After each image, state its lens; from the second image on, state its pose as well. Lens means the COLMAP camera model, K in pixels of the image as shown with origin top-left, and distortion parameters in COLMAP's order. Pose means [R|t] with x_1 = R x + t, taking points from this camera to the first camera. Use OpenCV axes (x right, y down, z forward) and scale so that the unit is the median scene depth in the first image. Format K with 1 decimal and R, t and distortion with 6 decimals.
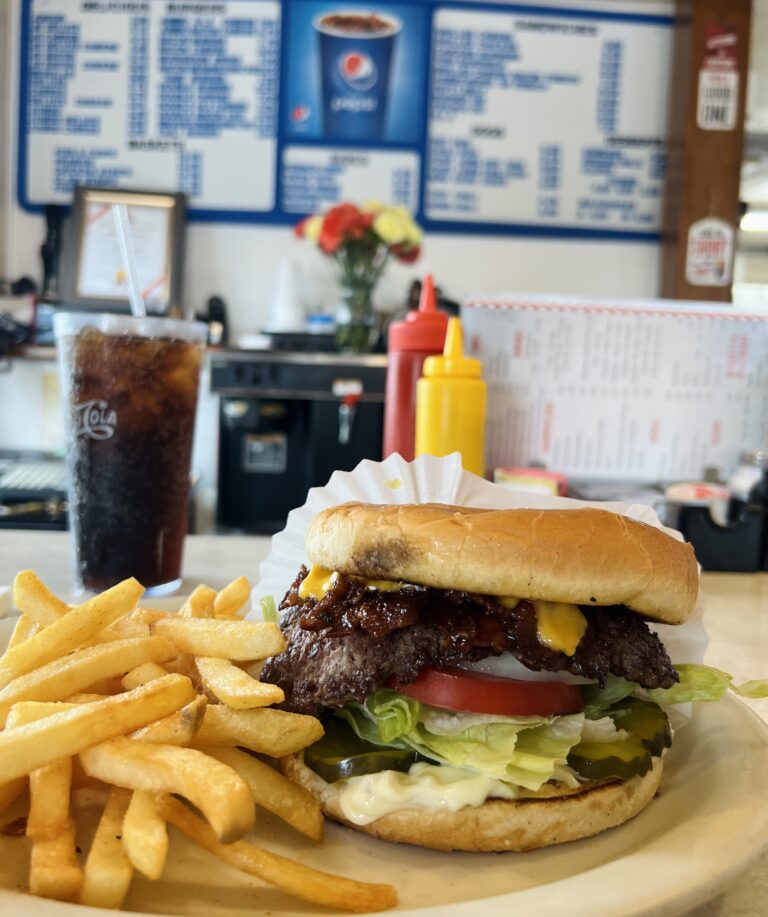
lens RADIAL K [[794.2, 0, 381.3], [0, 794.2, 456.1], [0, 0, 1]] dist [-0.009074, 0.023646]
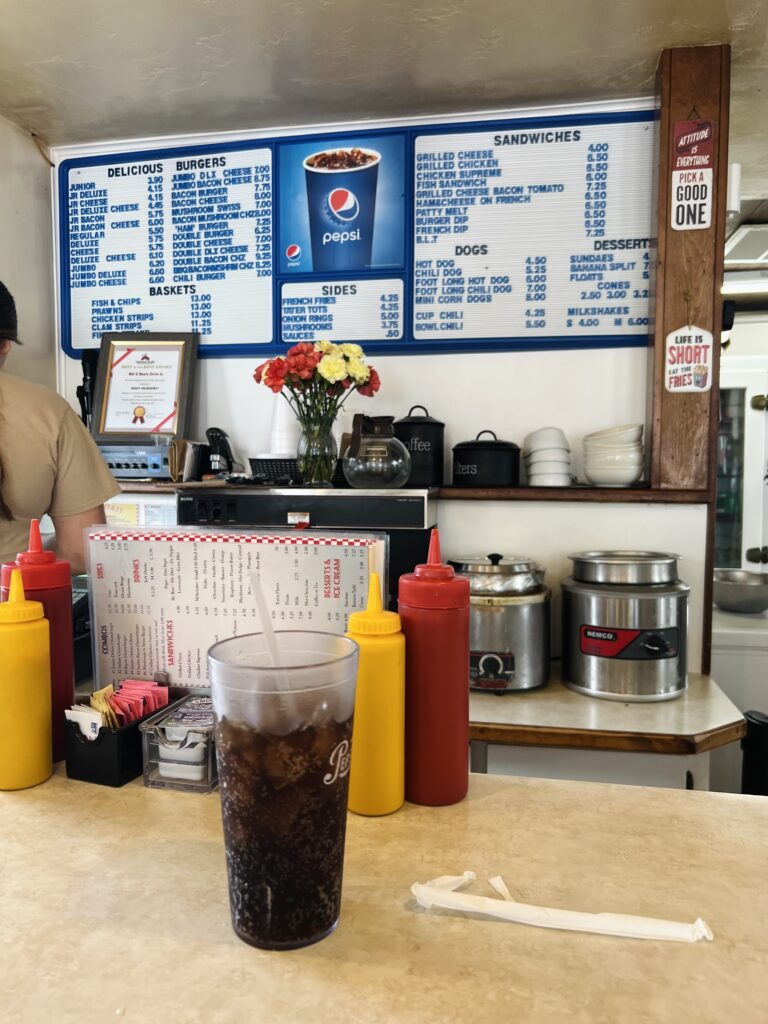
lens RADIAL K [[781.5, 0, 385.2], [0, 781.5, 517.3], [0, 0, 1]] dist [0.040214, -0.005023]
pose [[0.972863, -0.017280, -0.230737, 0.256427], [0.017912, 0.999839, 0.000644, -0.069725], [0.230689, -0.004759, 0.973016, -0.005820]]
